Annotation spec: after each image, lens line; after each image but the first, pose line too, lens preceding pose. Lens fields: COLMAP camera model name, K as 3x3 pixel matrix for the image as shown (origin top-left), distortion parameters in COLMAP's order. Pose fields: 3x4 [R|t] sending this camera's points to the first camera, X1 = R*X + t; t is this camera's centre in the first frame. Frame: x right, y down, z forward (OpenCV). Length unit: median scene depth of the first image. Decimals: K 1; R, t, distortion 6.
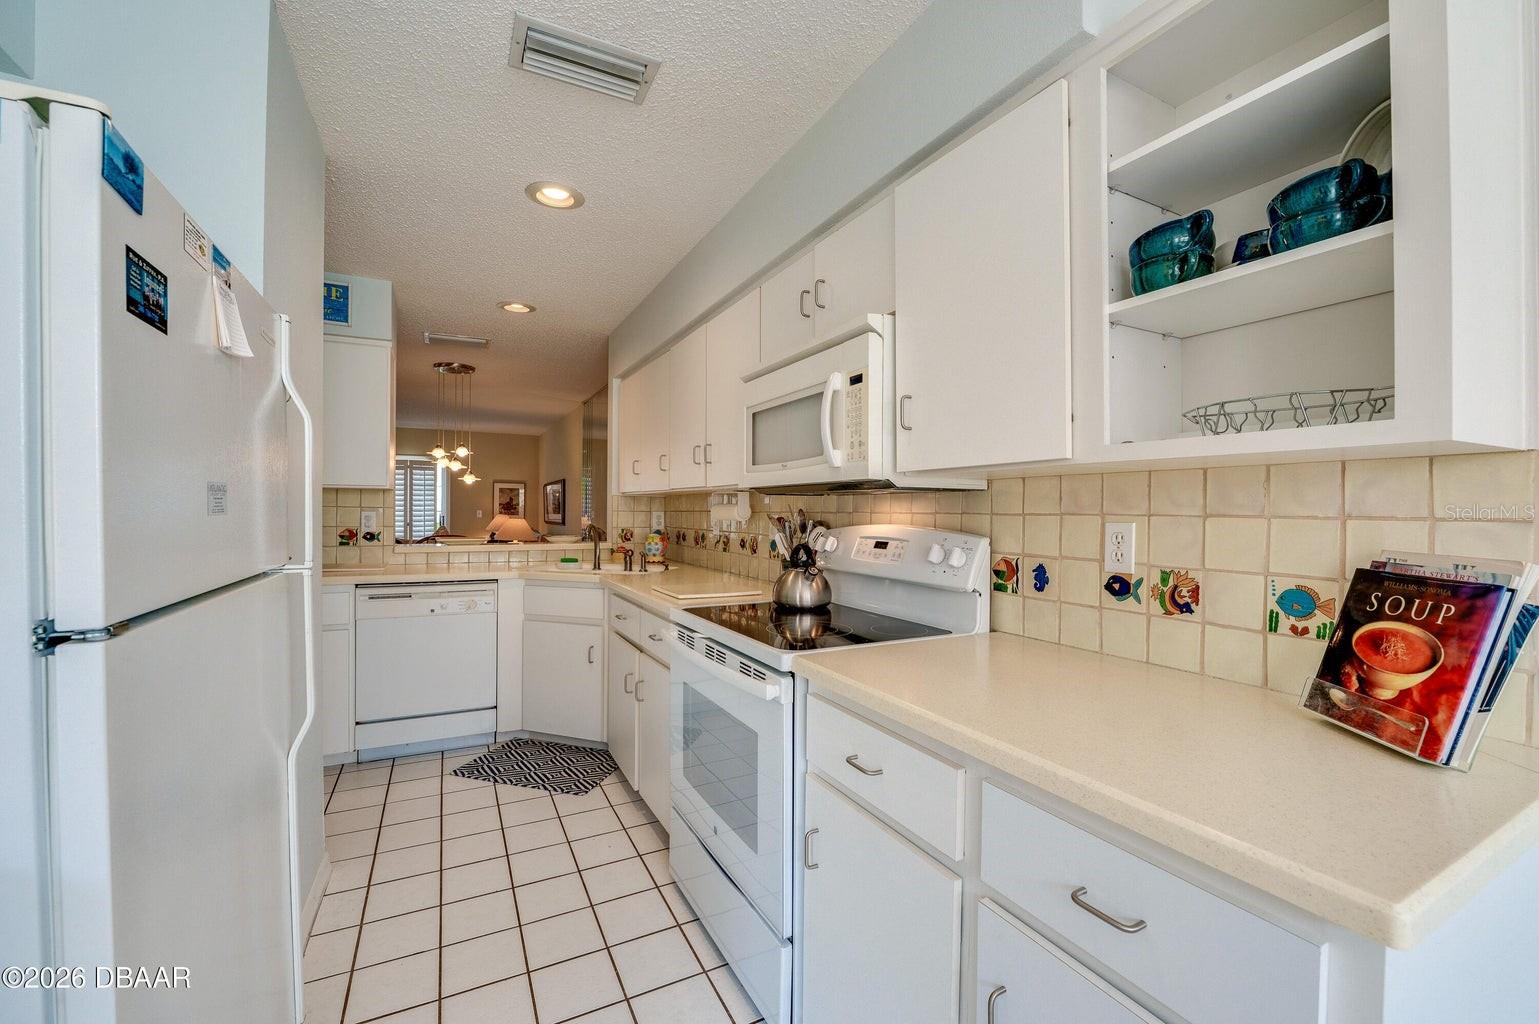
lens RADIAL K [[623.4, 0, 761.5], [0, 623.4, 510.1], [0, 0, 1]] dist [-0.002921, -0.000242]
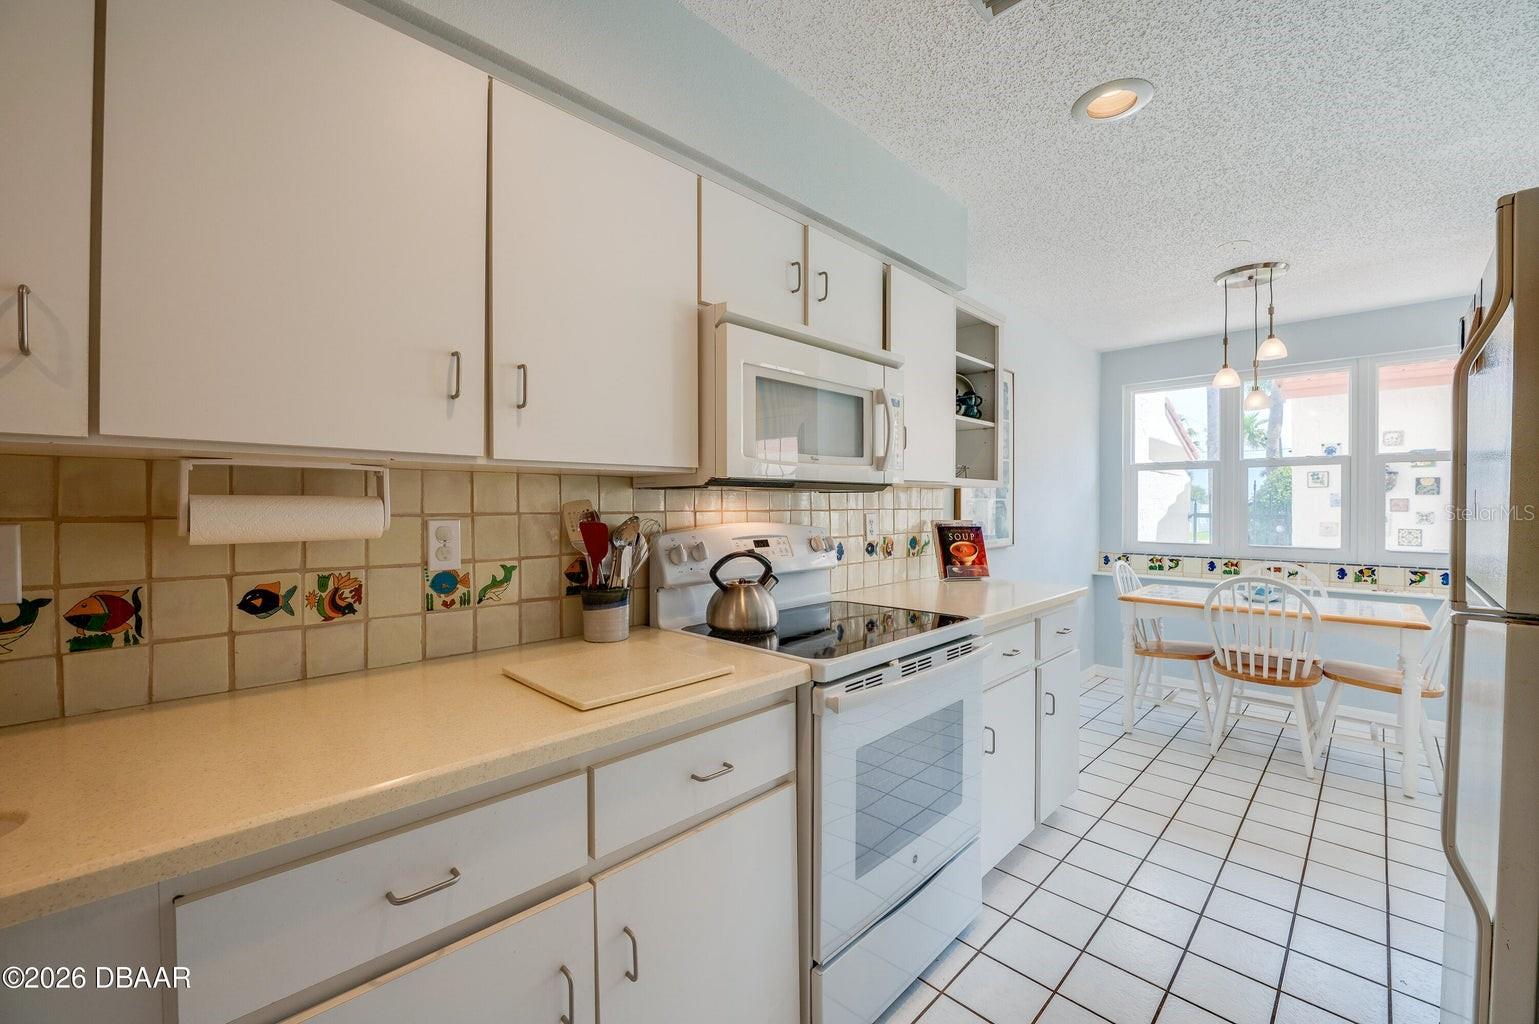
lens RADIAL K [[541.2, 0, 768.9], [0, 541.2, 508.4], [0, 0, 1]] dist [0.000021, 0.000067]
pose [[-0.218707, -0.006105, 0.975771, -0.314698], [0.008571, 0.999930, 0.008178, -0.005344], [-0.975753, 0.010152, -0.218640, 0.538521]]
